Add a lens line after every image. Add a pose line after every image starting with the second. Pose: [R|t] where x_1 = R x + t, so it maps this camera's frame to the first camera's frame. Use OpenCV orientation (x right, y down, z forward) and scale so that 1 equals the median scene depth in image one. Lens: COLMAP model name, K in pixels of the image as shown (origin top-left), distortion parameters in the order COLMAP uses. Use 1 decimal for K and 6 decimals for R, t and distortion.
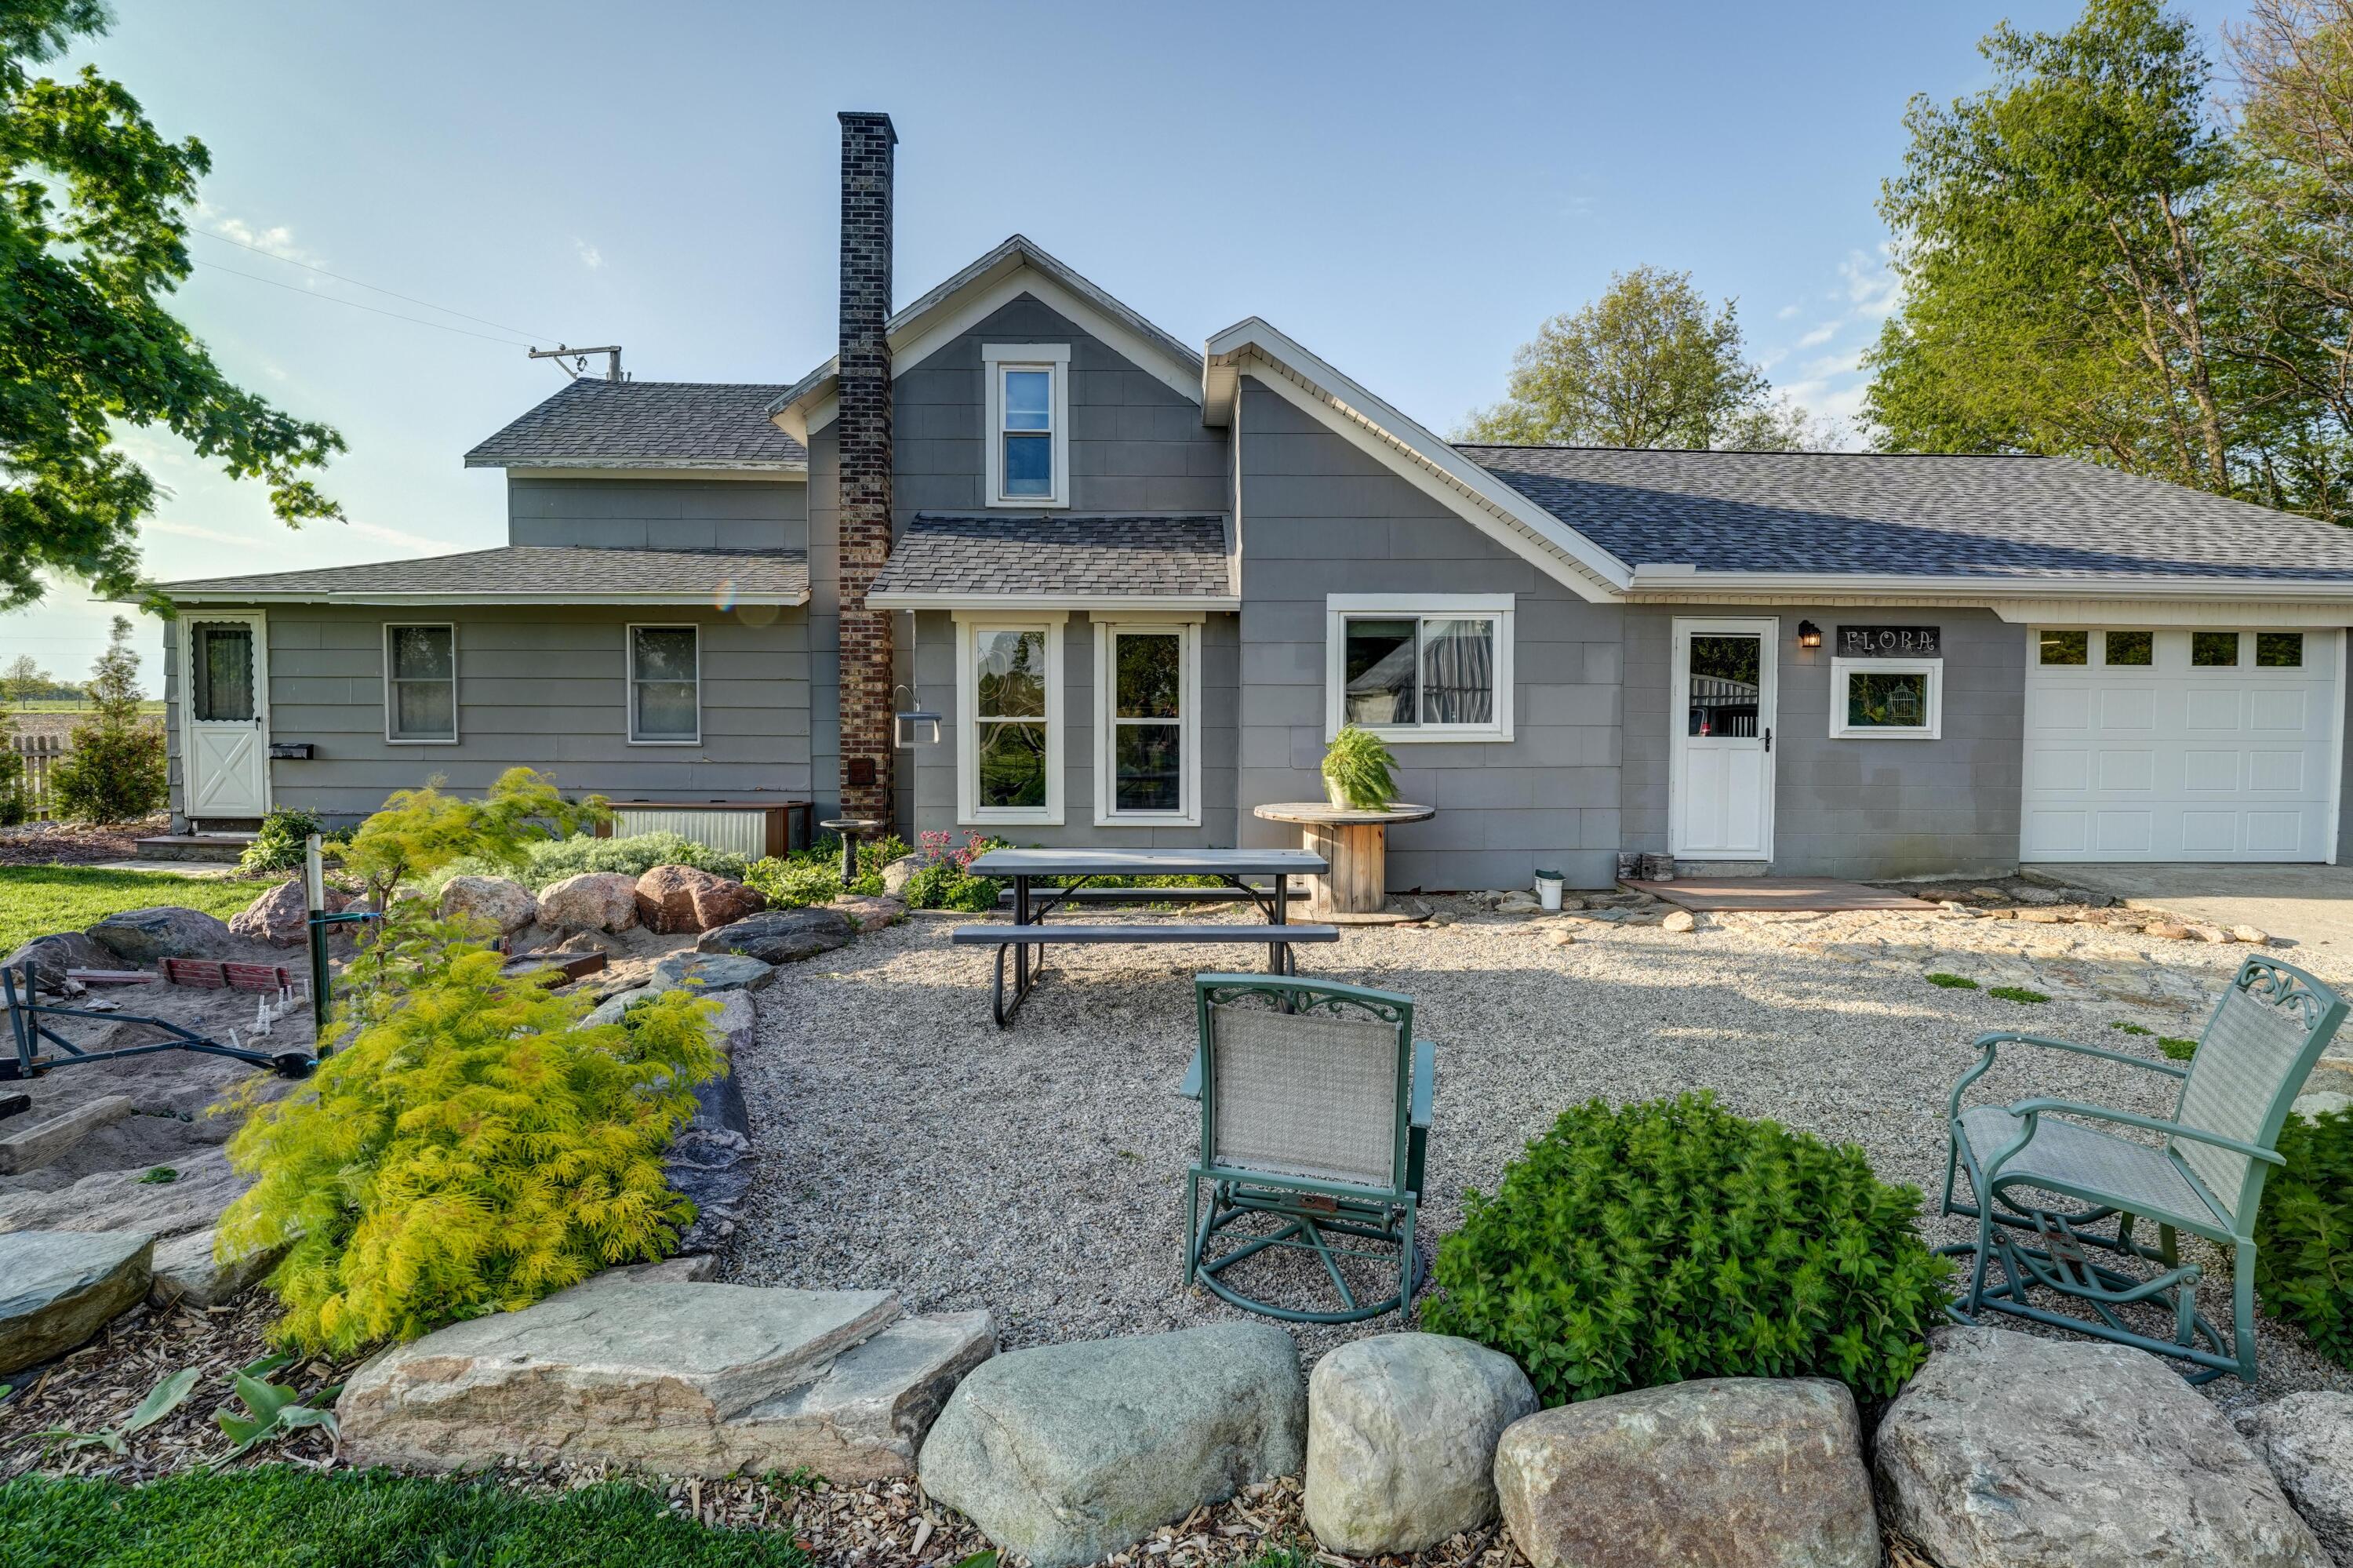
lens RADIAL K [[1082.2, 0, 1203.4], [0, 1082.2, 753.0], [0, 0, 1]] dist [-0.019717, 0.000429]
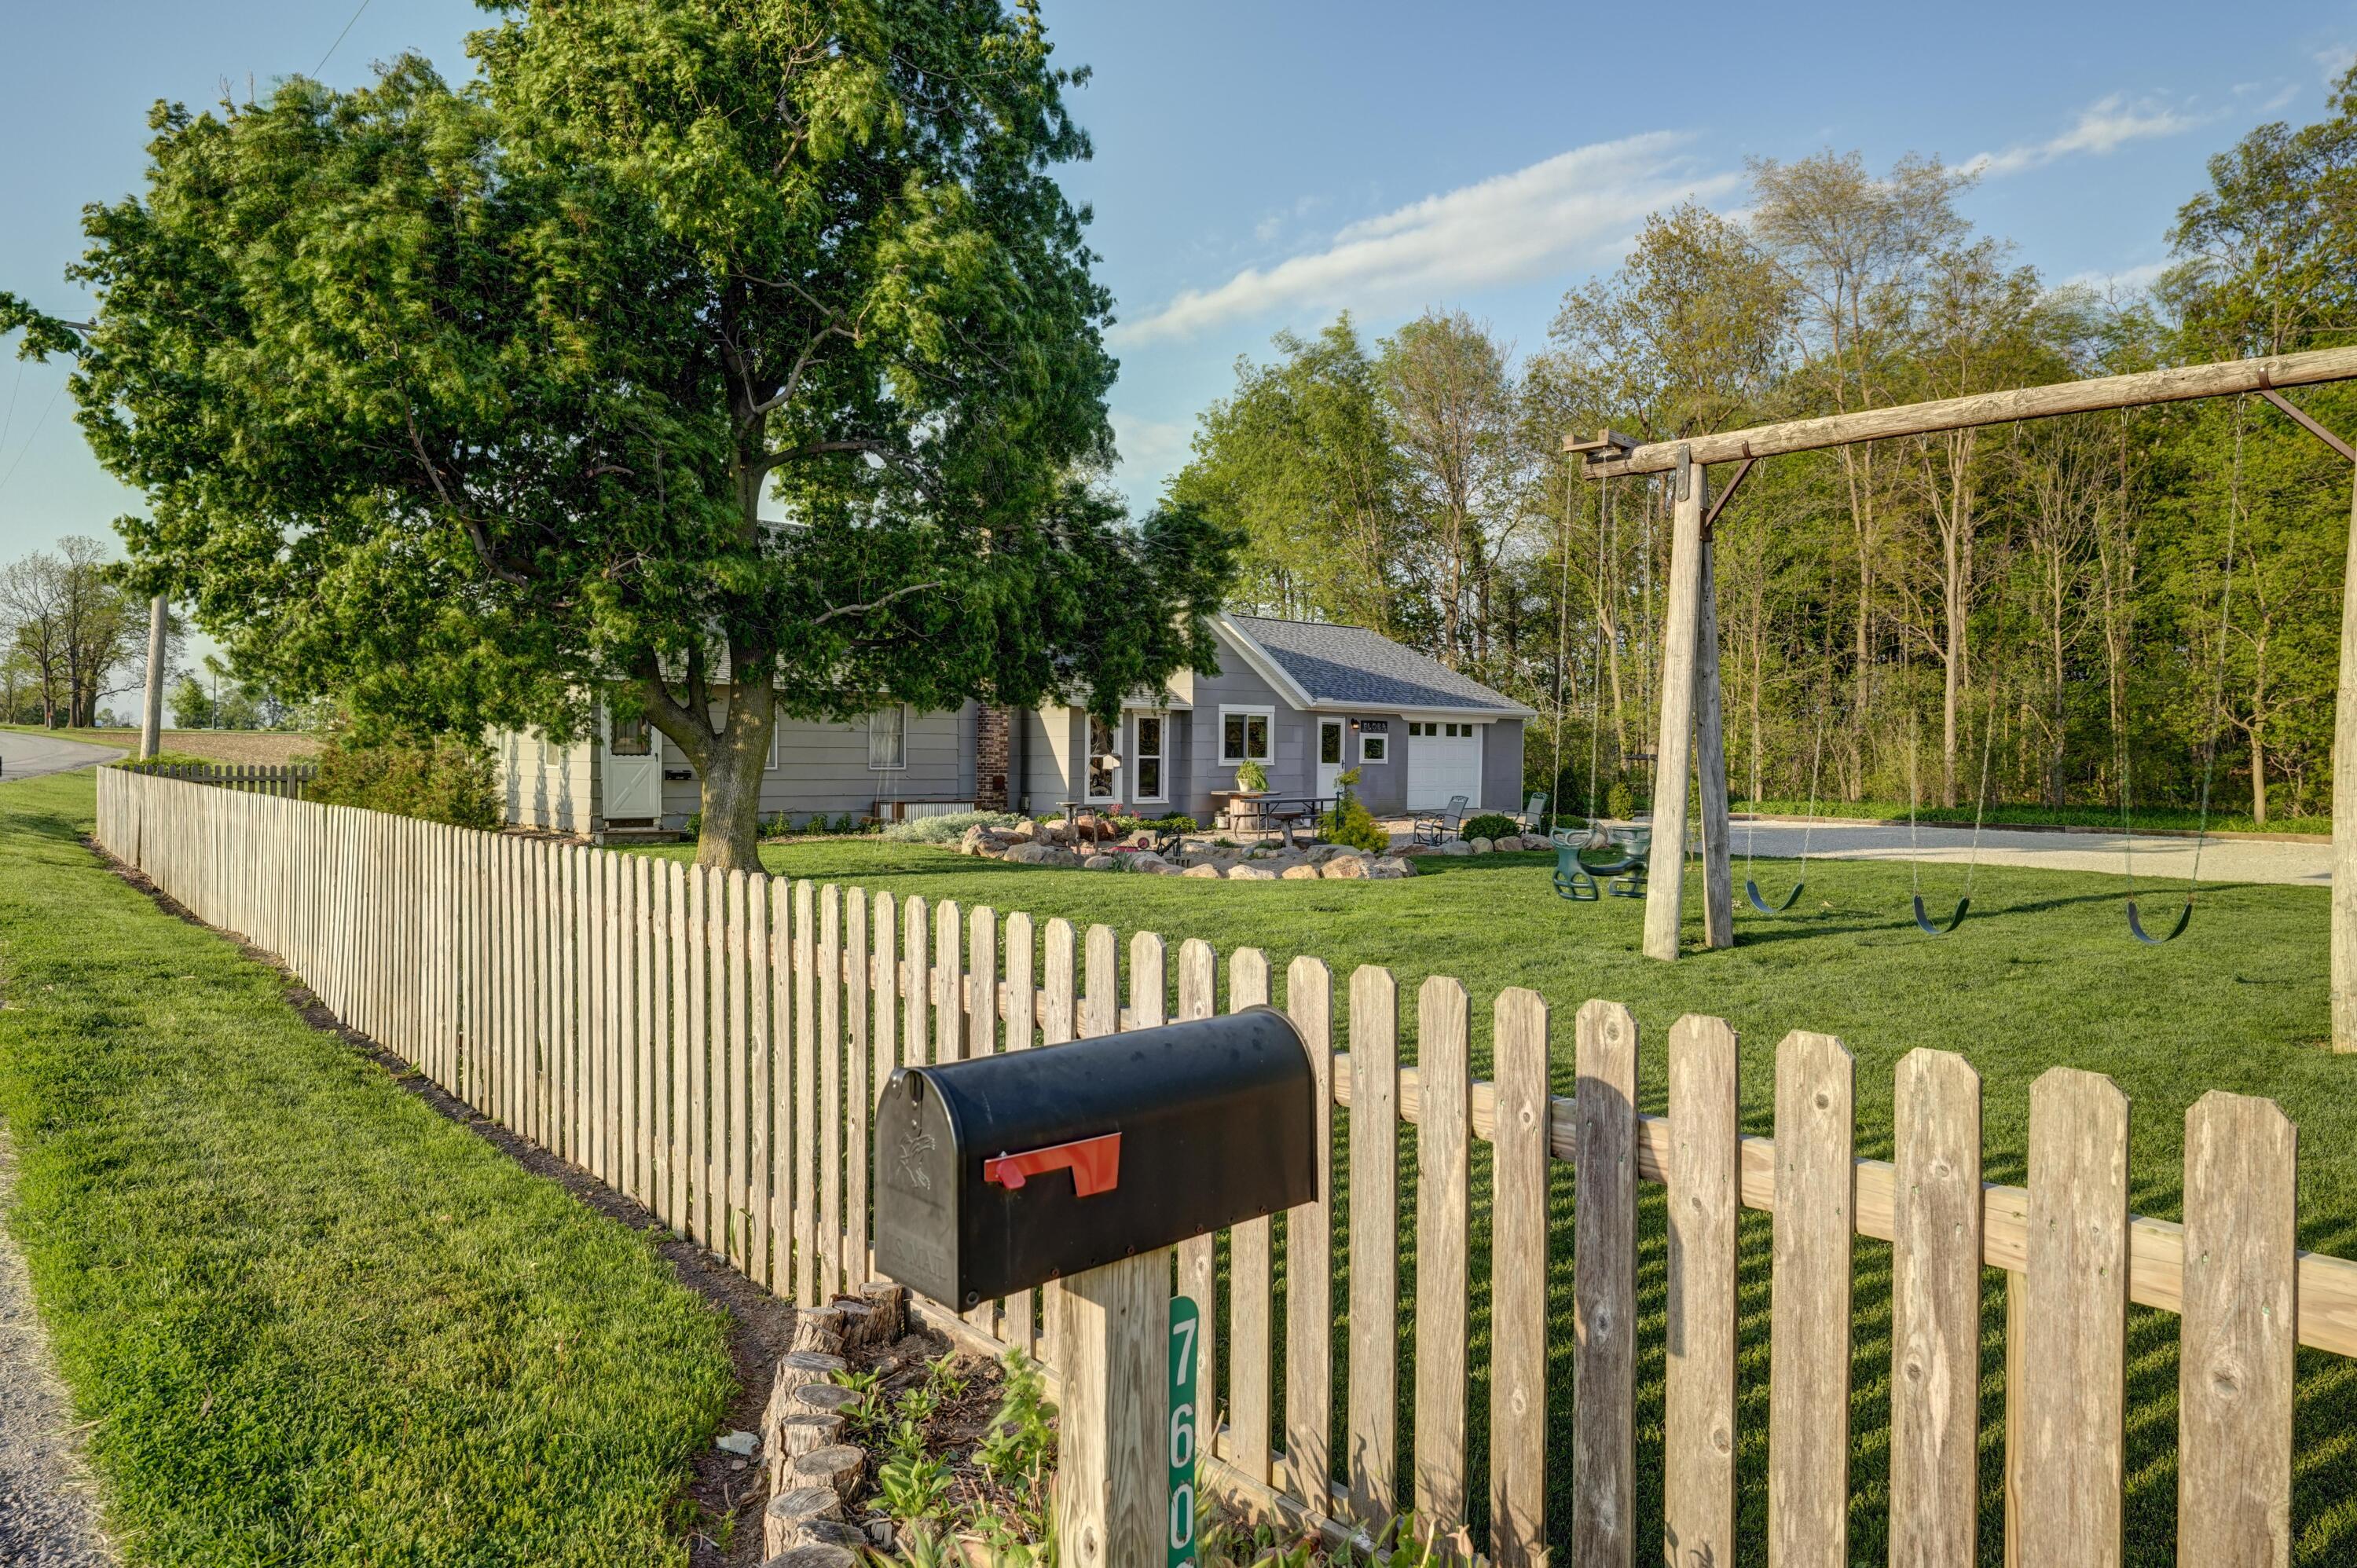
lens RADIAL K [[1366.6, 0, 1183.5], [0, 1366.6, 770.5], [0, 0, 1]] dist [-0.000315, -0.000163]
pose [[0.755548, -0.005851, 0.655067, -1.864204], [0.017725, 0.999777, -0.011515, 0.032865], [-0.654853, 0.020311, 0.755483, -1.194440]]
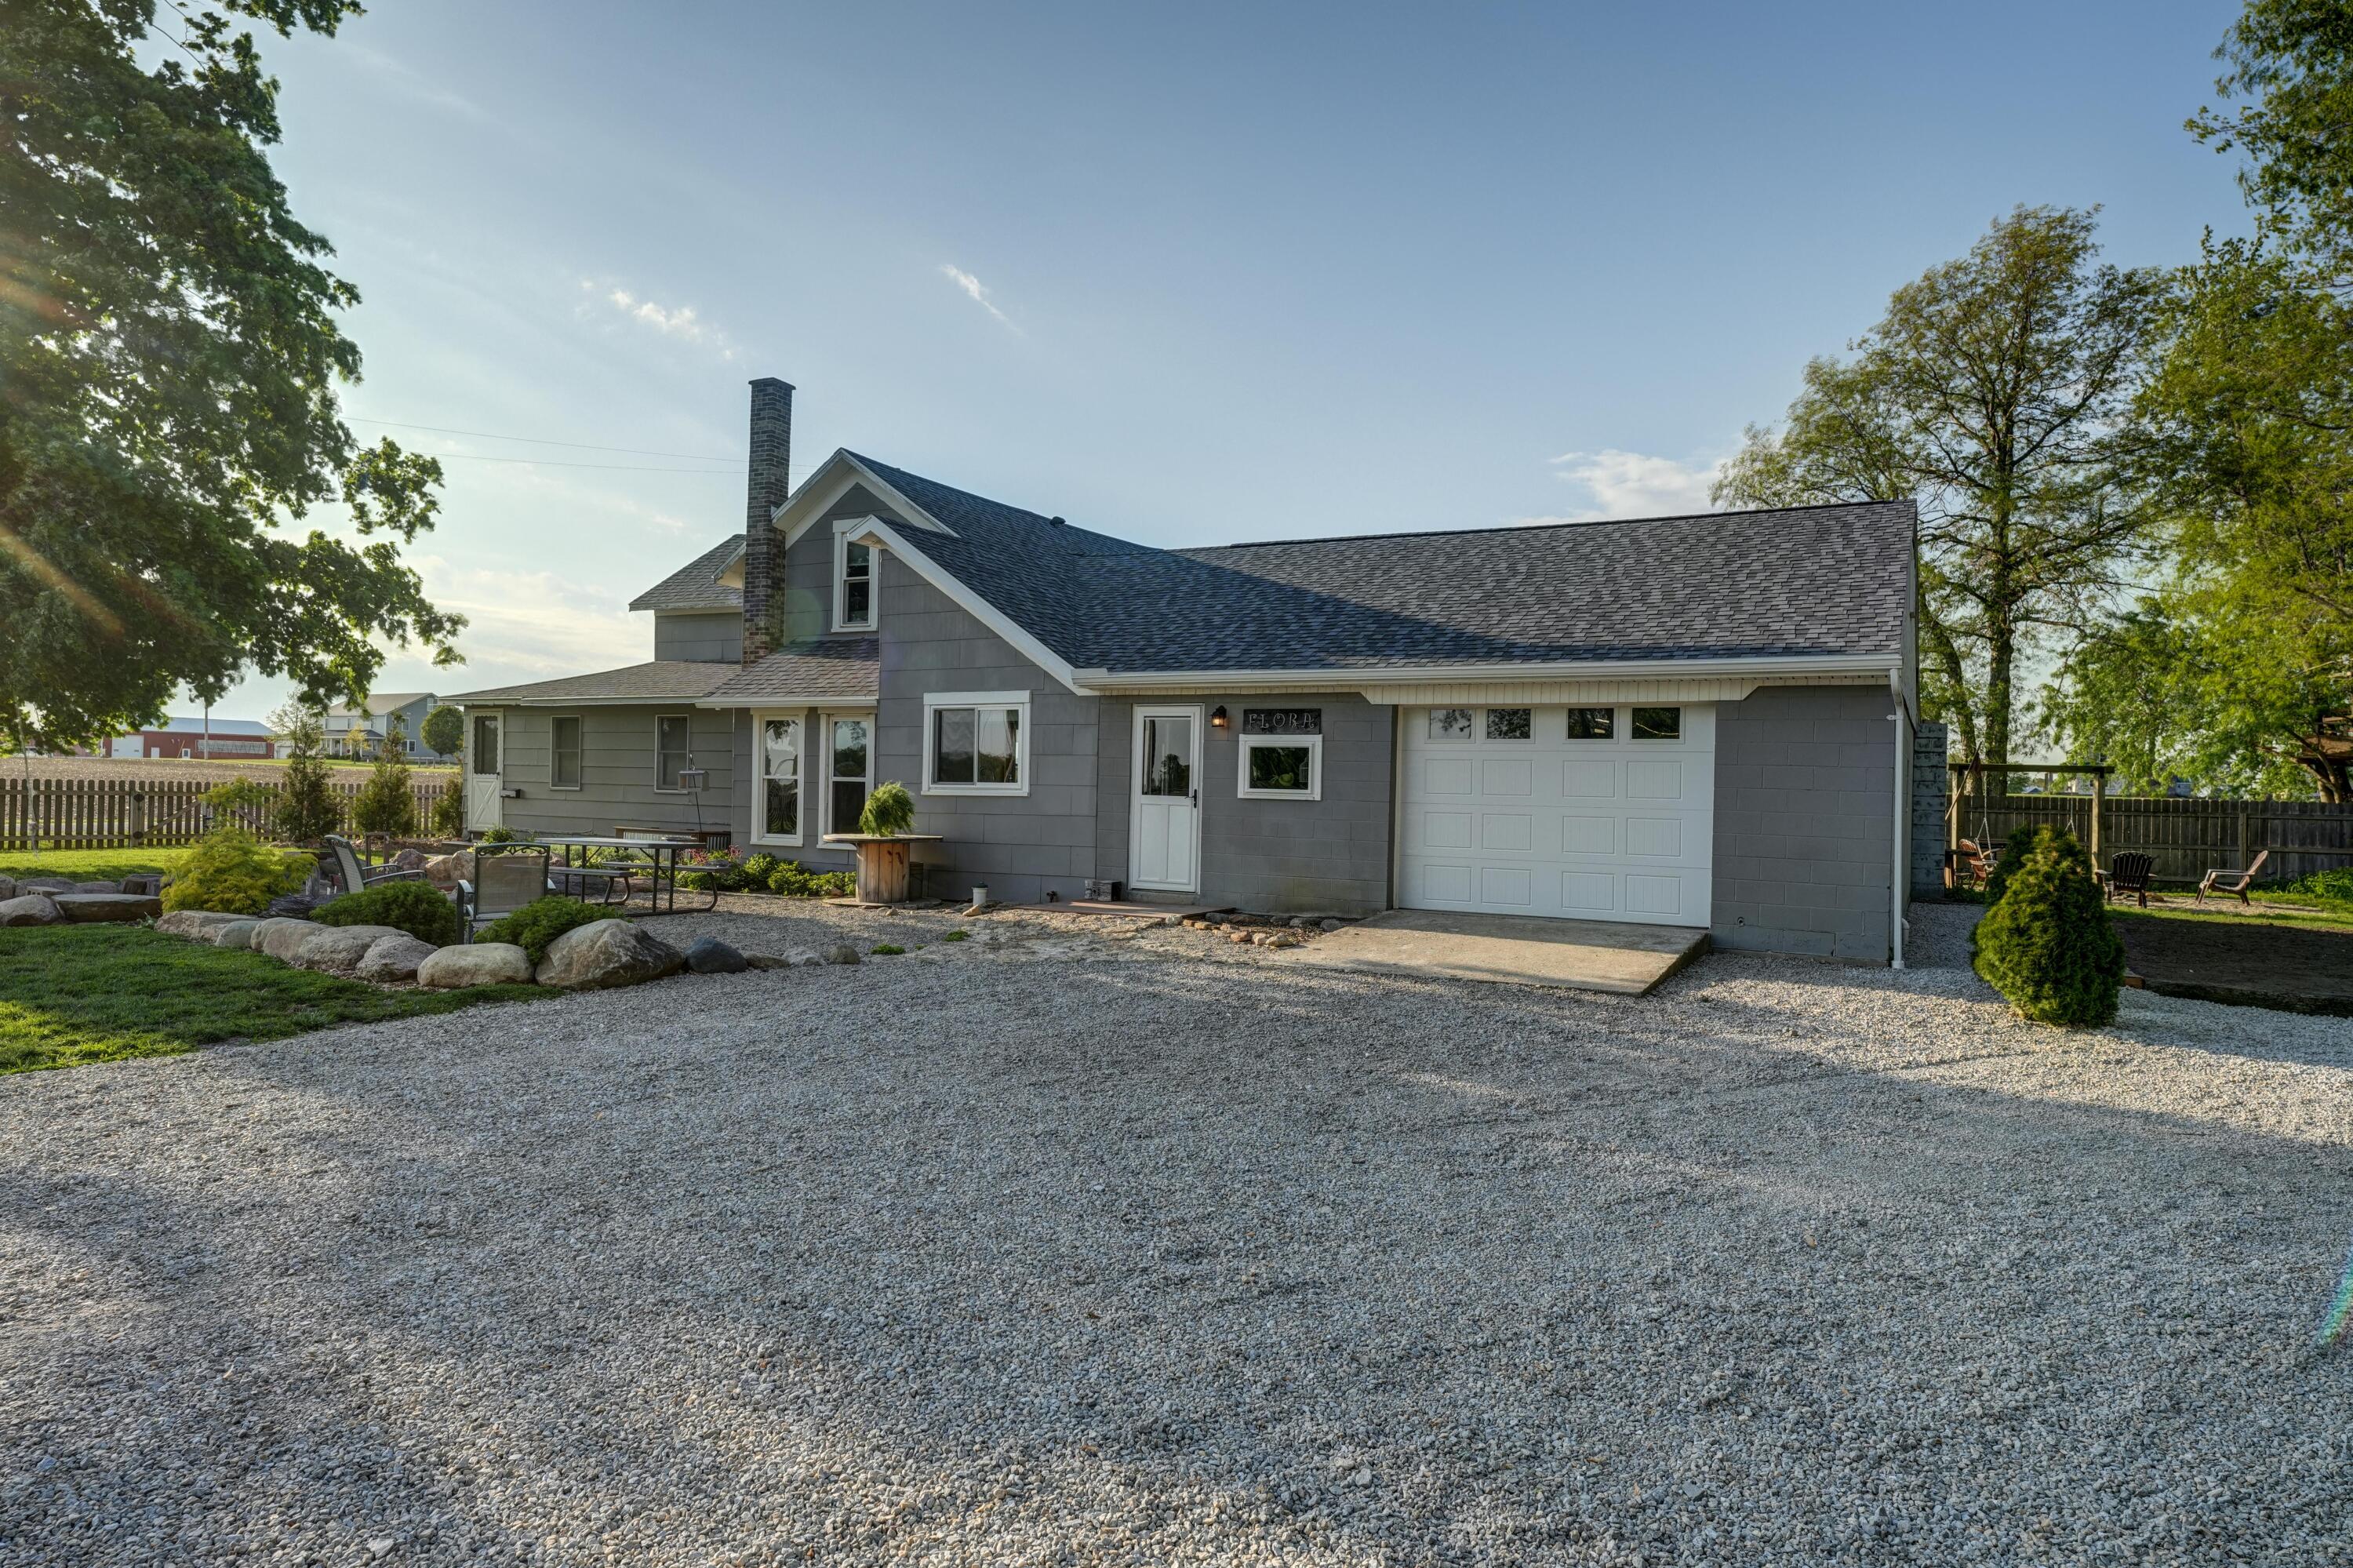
lens RADIAL K [[1396.3, 0, 1179.3], [0, 1396.3, 795.2], [0, 0, 1]] dist [0.036969, 0.000592]
pose [[0.870283, 0.017237, -0.492250, 1.299345], [-0.037580, 0.998798, -0.031466, 0.036303], [0.491116, 0.045884, 0.869885, -0.454147]]
